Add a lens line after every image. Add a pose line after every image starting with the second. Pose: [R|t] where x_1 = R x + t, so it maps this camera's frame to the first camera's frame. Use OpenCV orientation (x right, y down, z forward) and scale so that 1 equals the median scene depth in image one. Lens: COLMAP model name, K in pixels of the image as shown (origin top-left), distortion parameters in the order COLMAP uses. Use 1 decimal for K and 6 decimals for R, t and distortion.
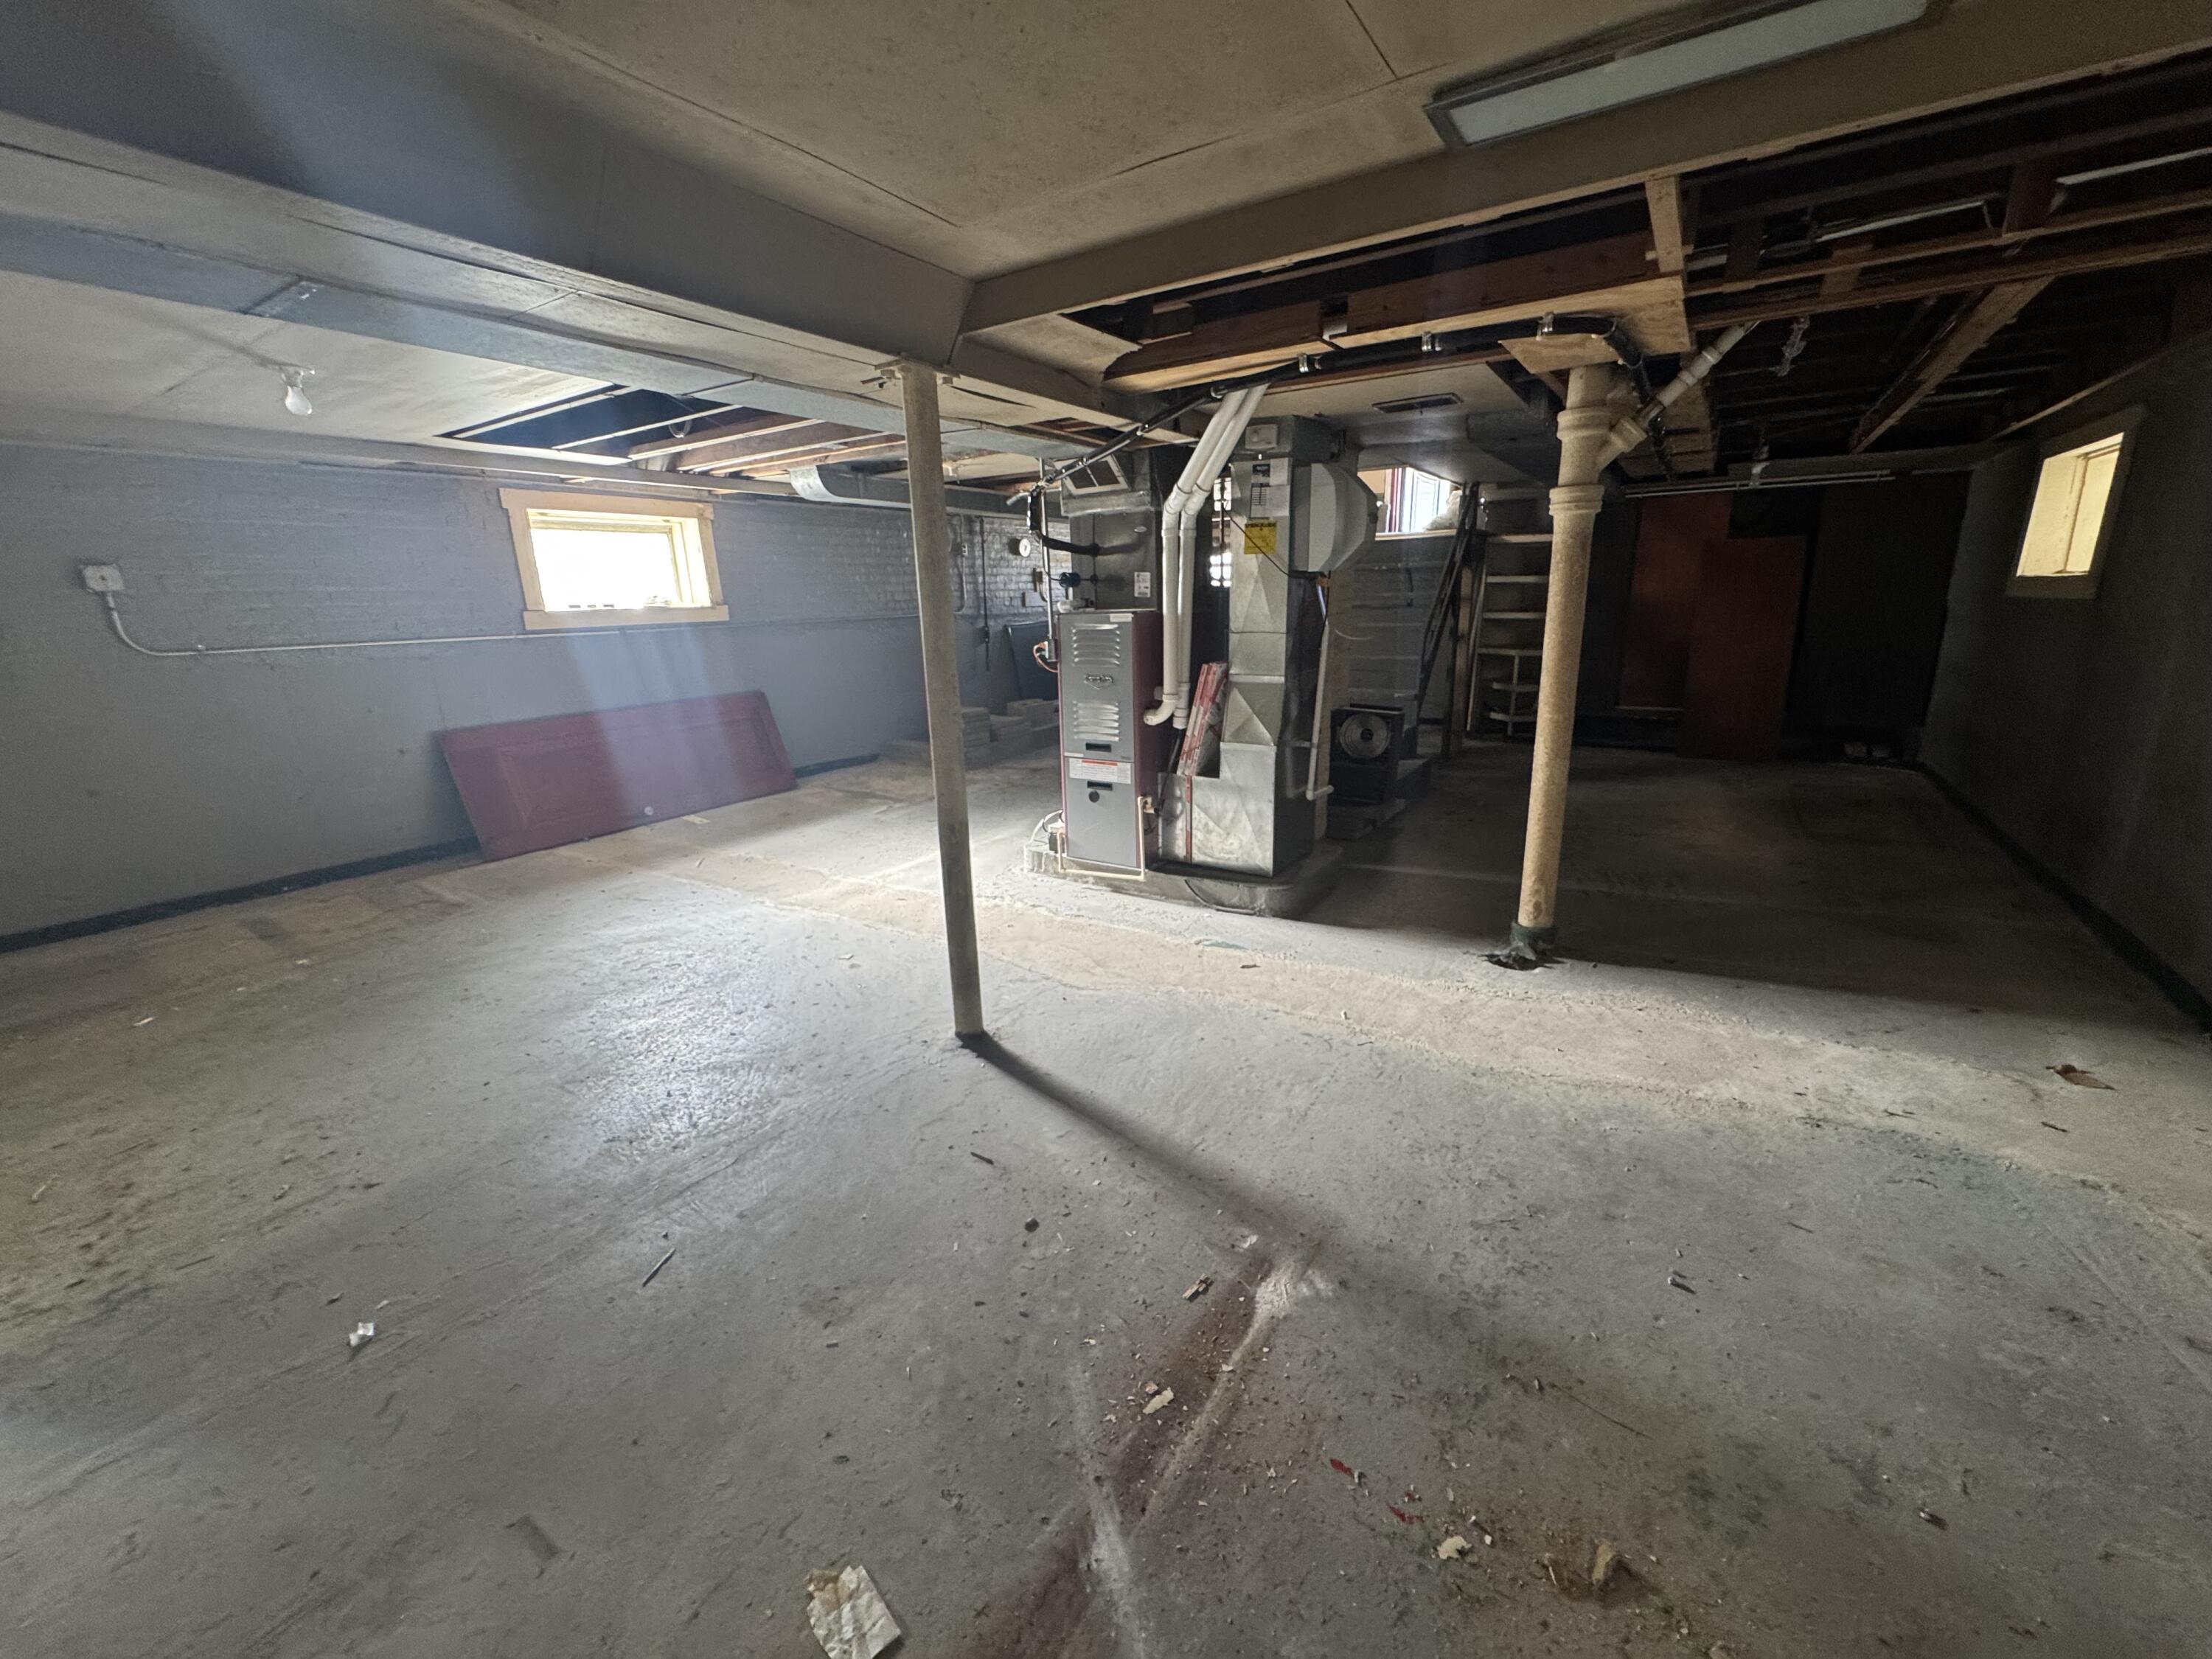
lens RADIAL K [[886.3, 0, 1104.7], [0, 886.3, 833.7], [0, 0, 1]] dist [-0.002821, -0.000220]
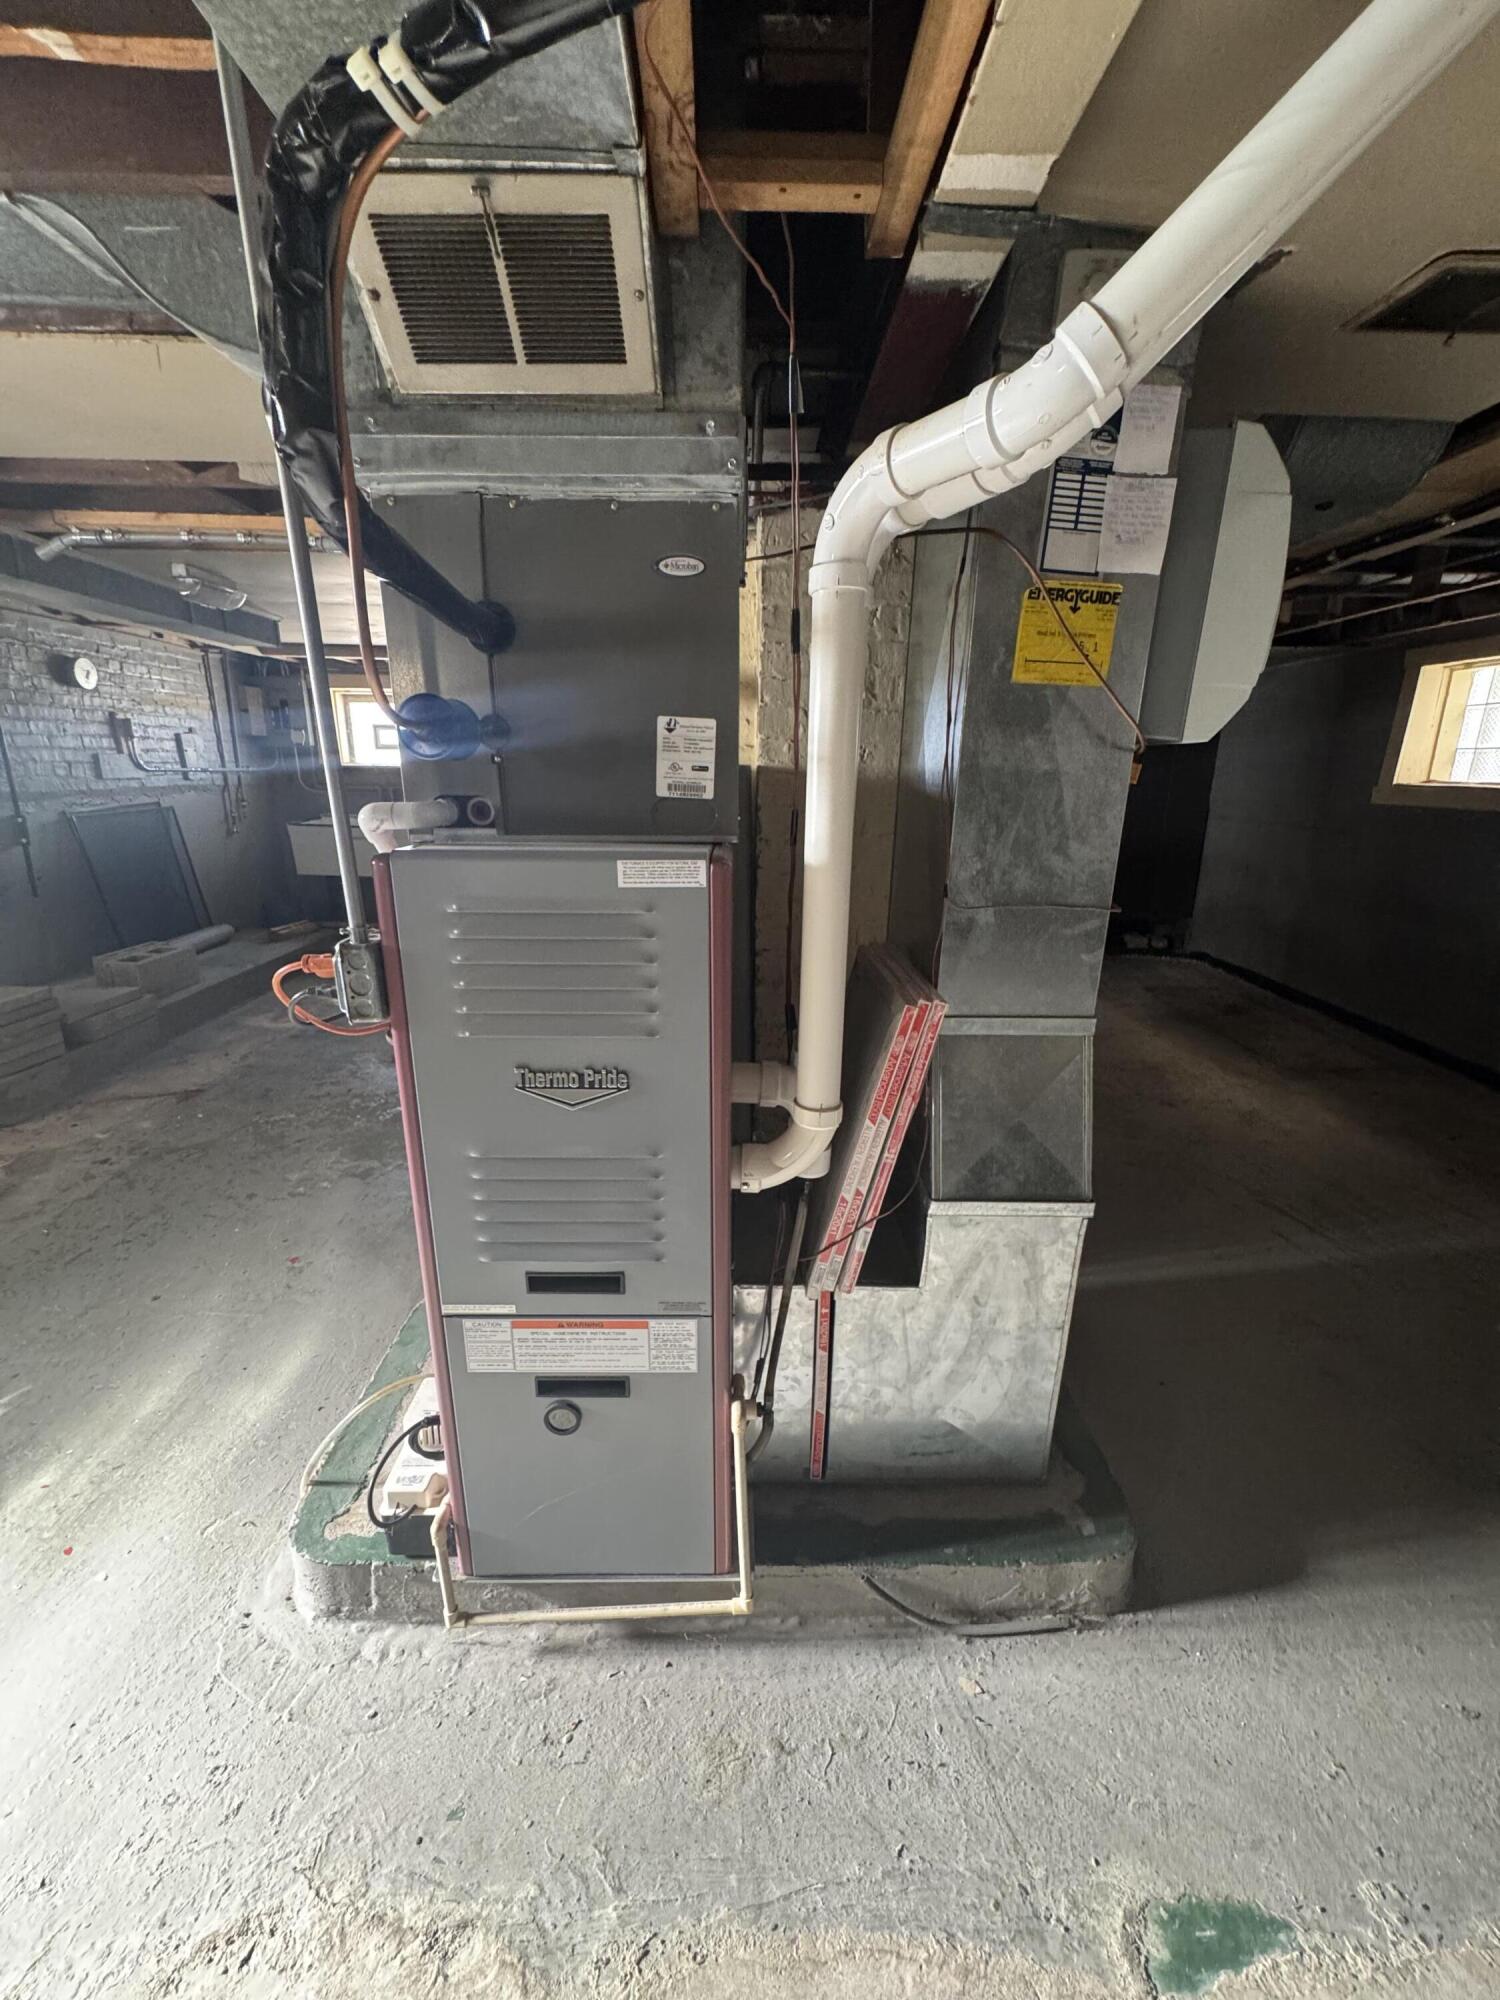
lens RADIAL K [[801.3, 0, 750.1], [0, 801.3, 1001.0], [0, 0, 1]] dist [-0.002821, -0.000220]
pose [[0.825750, -0.125745, 0.549841, -0.097176], [0.114420, 0.991908, 0.055006, -0.200408], [-0.552308, 0.017491, 0.833456, 0.722258]]
